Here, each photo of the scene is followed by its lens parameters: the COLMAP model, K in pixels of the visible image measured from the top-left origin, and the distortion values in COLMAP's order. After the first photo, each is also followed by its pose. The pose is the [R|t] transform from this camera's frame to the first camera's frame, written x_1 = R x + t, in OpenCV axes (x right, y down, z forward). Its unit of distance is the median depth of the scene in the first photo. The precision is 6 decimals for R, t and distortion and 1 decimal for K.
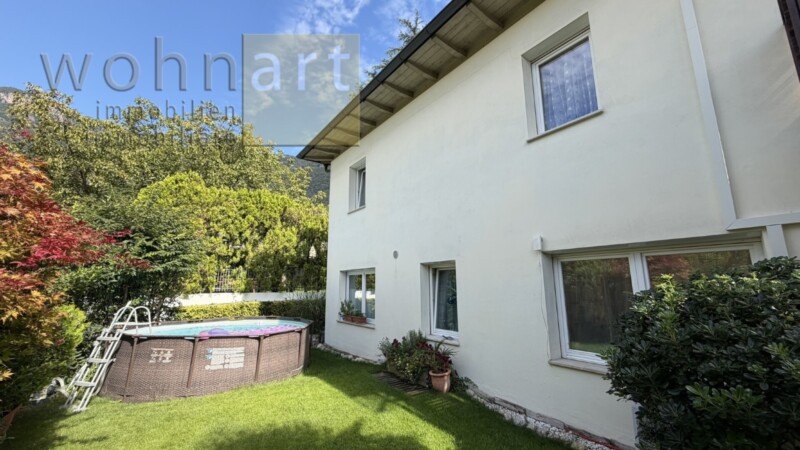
lens RADIAL K [[317.2, 0, 396.8], [0, 317.2, 224.7], [0, 0, 1]] dist [0.003324, -0.000550]
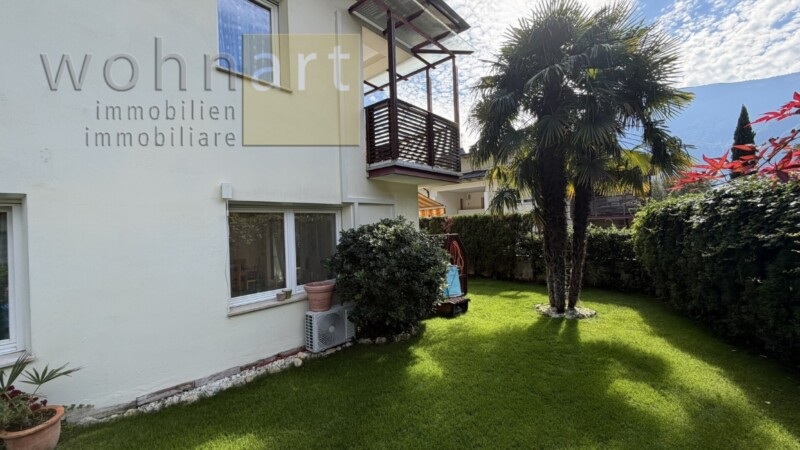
lens RADIAL K [[317.2, 0, 397.8], [0, 317.2, 223.3], [0, 0, 1]] dist [0.003324, -0.000550]
pose [[-0.216943, 0.017739, 0.976023, -0.631290], [-0.150978, 0.987195, -0.051500, 0.142730], [-0.964438, -0.158531, -0.211487, 0.826127]]
